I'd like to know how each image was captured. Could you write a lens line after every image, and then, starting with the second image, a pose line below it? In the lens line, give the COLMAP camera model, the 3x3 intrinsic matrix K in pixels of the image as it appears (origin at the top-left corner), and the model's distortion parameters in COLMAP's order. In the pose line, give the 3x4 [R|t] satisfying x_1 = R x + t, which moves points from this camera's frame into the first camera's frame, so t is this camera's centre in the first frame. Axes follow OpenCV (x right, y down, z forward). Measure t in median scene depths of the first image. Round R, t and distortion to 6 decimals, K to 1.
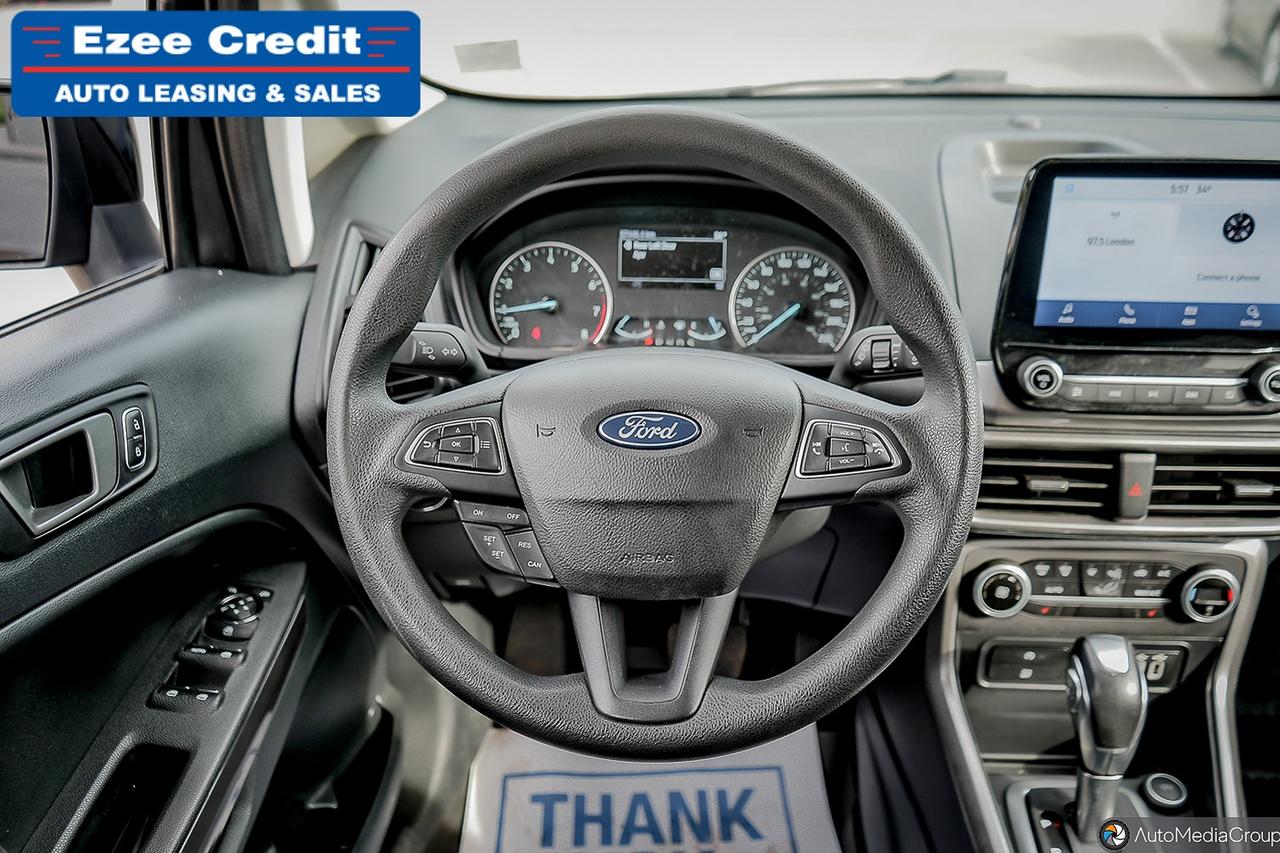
lens RADIAL K [[1089.0, 0, 673.2], [0, 1089.0, 440.1], [0, 0, 1]] dist [0.035783, 0.027125]
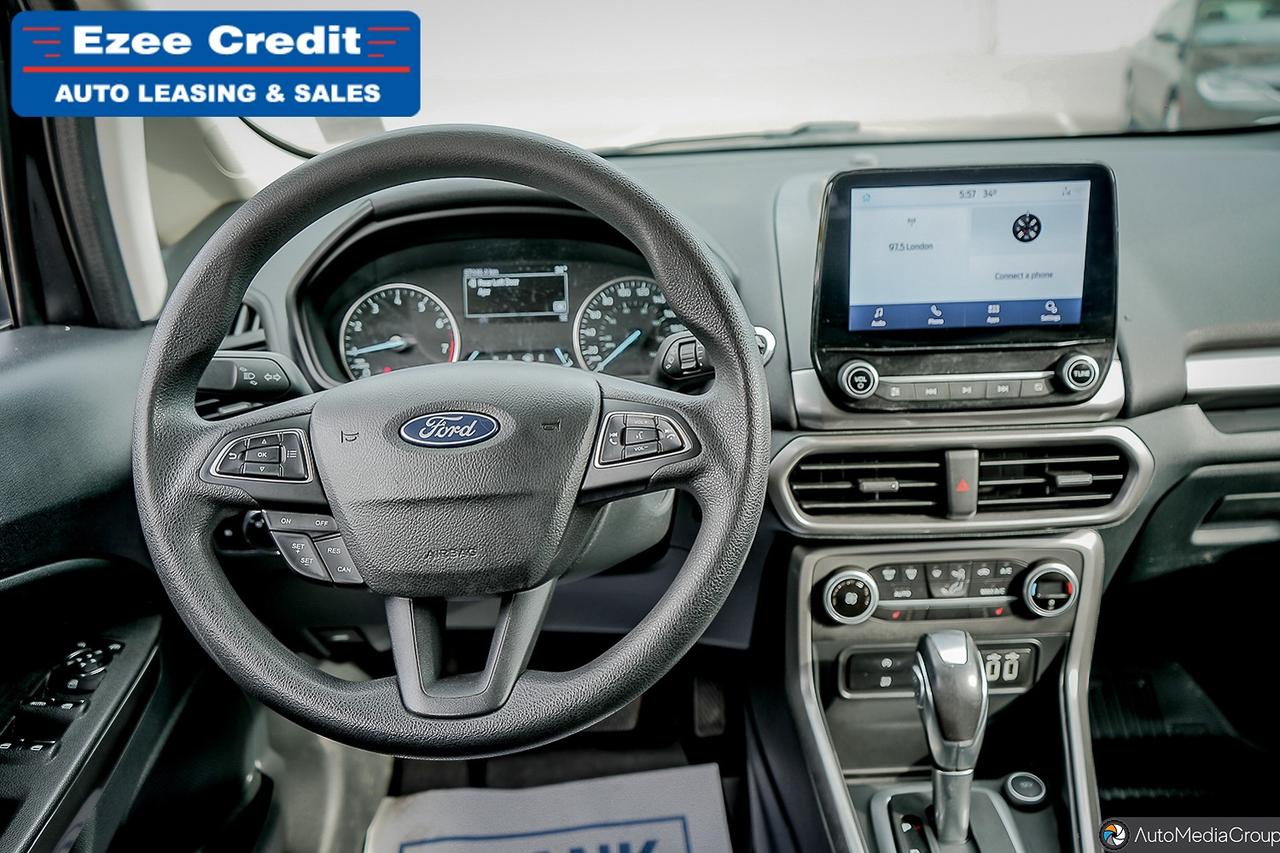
lens RADIAL K [[1089.0, 0, 639.9], [0, 1089.0, 424.0], [0, 0, 1]] dist [0.035783, 0.027125]
pose [[0.998133, -0.052942, 0.030452, 0.086707], [0.055451, 0.994530, -0.088513, 0.059489], [-0.025599, 0.090037, 0.995609, -0.020809]]
